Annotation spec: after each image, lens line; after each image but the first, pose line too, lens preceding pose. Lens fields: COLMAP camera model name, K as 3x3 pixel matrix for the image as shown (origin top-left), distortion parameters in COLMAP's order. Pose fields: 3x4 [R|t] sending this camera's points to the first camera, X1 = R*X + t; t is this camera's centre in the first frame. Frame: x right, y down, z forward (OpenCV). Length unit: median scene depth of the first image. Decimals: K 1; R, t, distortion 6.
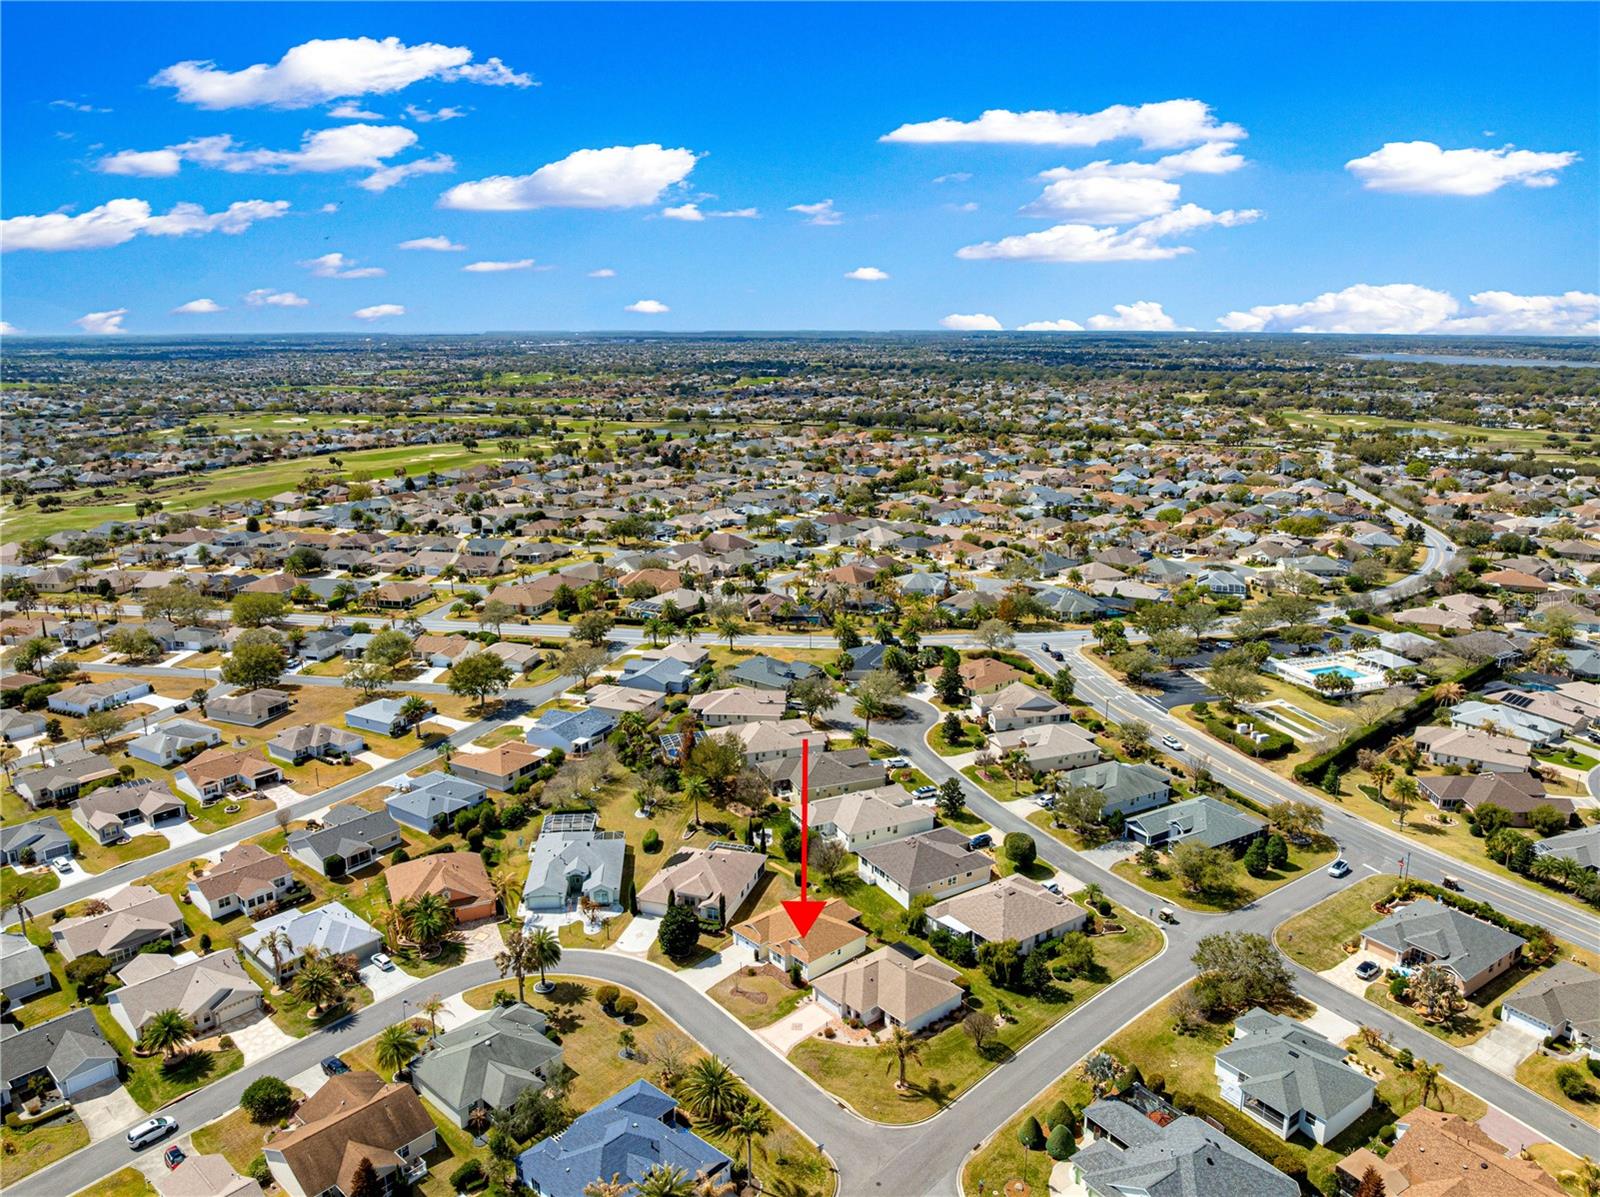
lens RADIAL K [[1093.1, 0, 800.0], [0, 1093.1, 598.5], [0, 0, 1]] dist [-0.010315, -0.006405]
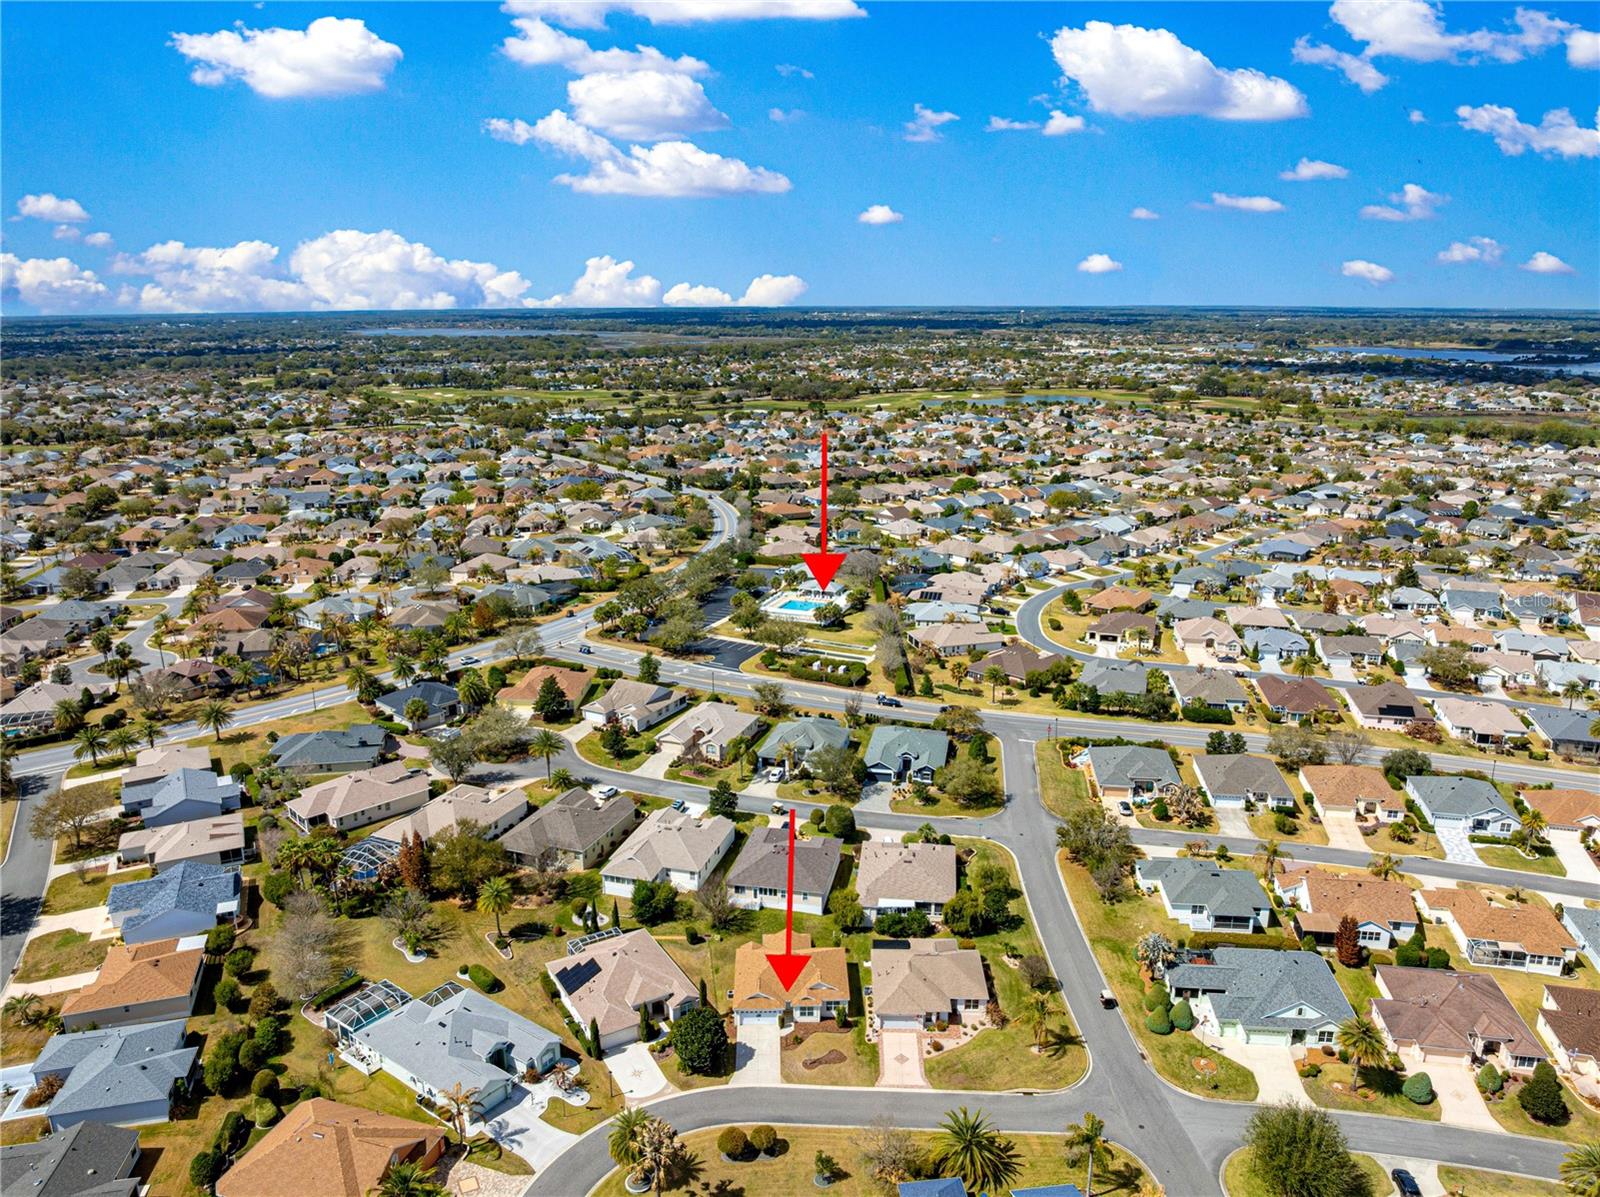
lens RADIAL K [[1174.6, 0, 800.0], [0, 1174.6, 598.5], [0, 0, 1]] dist [-0.011577, 0.031281]
pose [[0.674687, -0.191438, 0.712846, -0.478928], [0.190266, 0.978249, 0.082632, -0.049954], [-0.713160, 0.079880, 0.696435, 0.259950]]
